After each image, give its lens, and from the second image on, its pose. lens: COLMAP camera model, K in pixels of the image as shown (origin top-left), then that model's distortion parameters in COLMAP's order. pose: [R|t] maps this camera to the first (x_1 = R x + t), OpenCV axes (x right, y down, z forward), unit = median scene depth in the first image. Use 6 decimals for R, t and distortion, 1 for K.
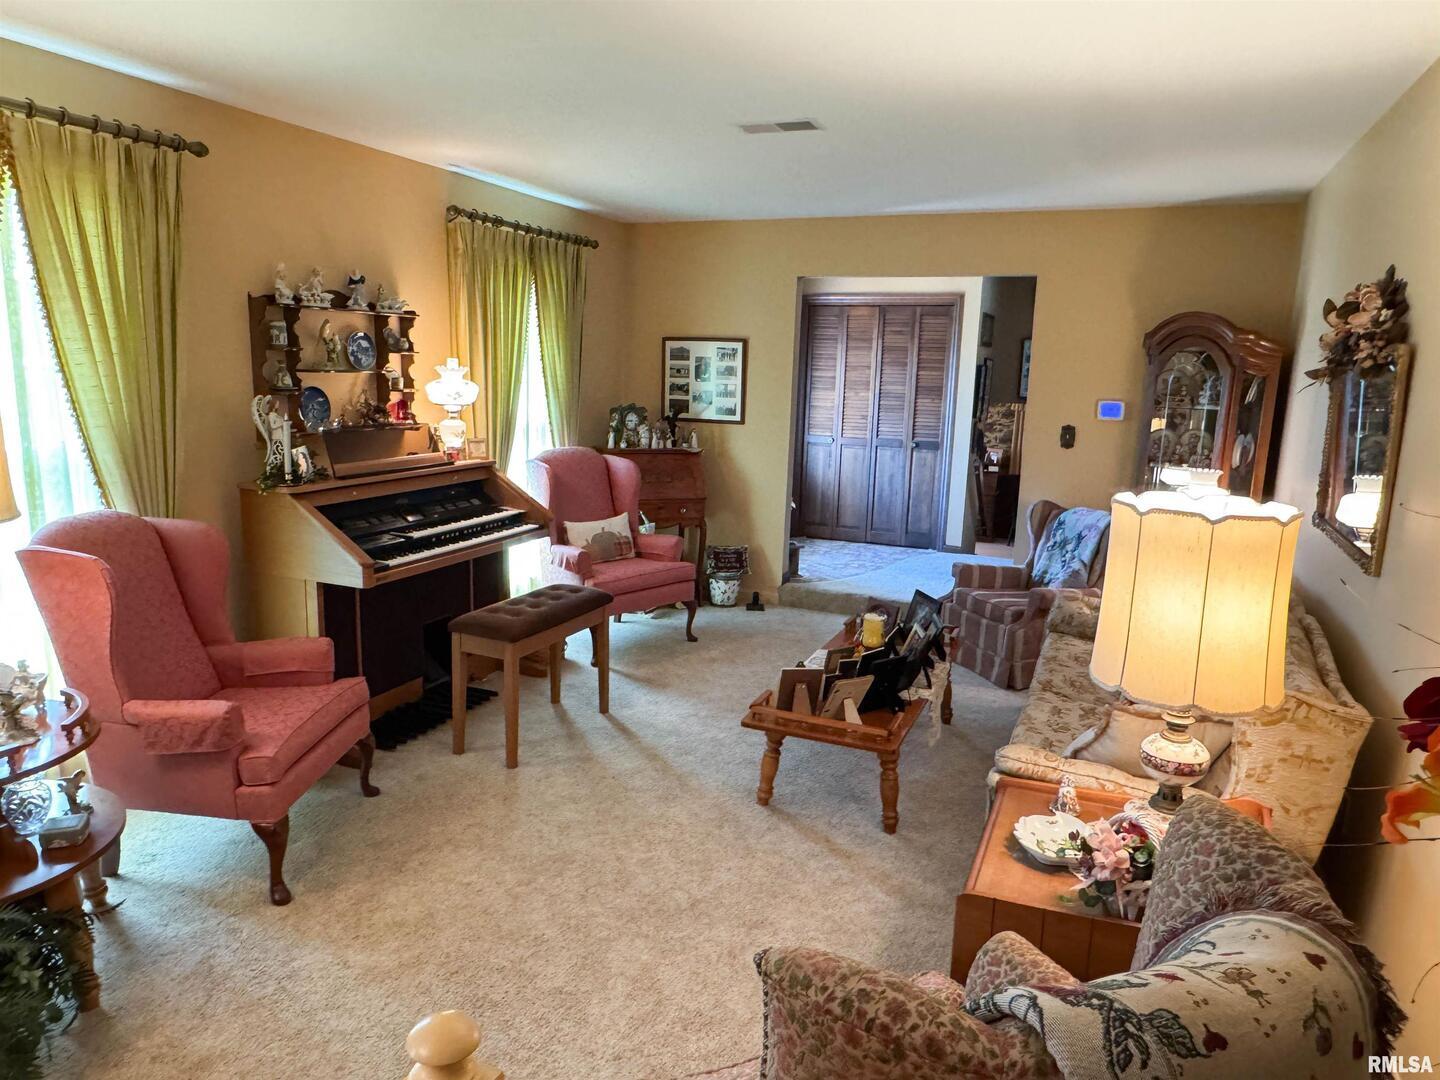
lens RADIAL K [[961.6, 0, 712.6], [0, 961.6, 546.2], [0, 0, 1]] dist [-0.002496, 0.001888]
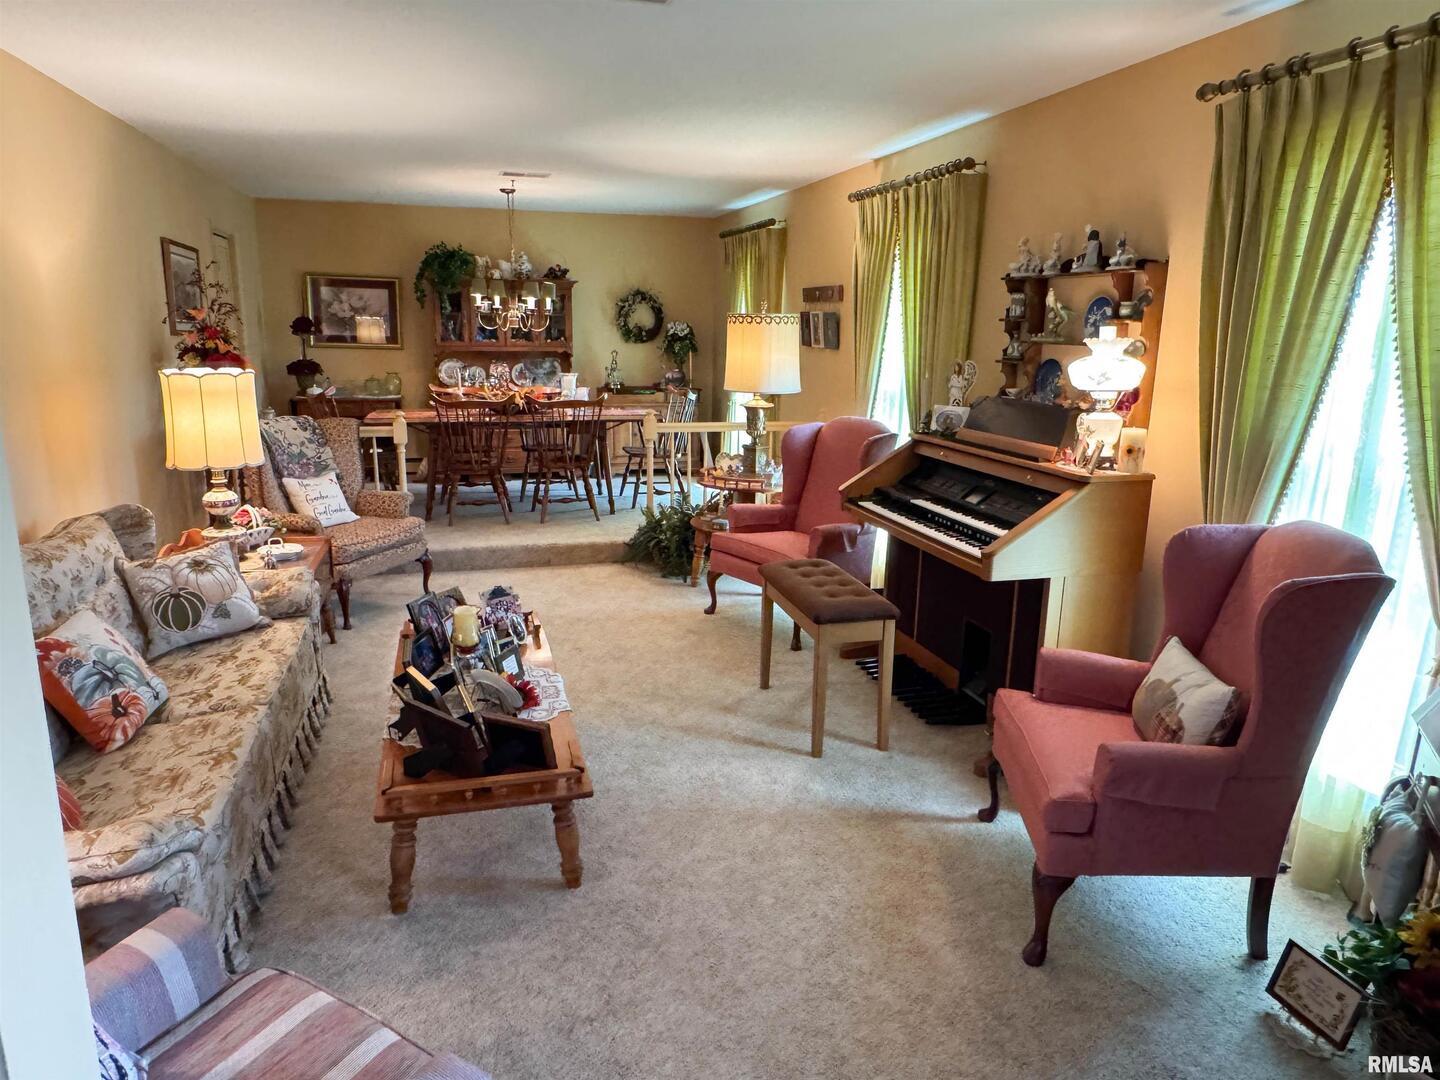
lens RADIAL K [[917.4, 0, 720.0], [0, 917.4, 540.0], [0, 0, 1]] dist [0.003247, 0.000480]
pose [[-0.774659, 0.102353, -0.624041, 0.536404], [-0.159988, 0.922991, 0.349988, -0.326607], [0.611807, 0.370960, -0.698628, 1.829136]]
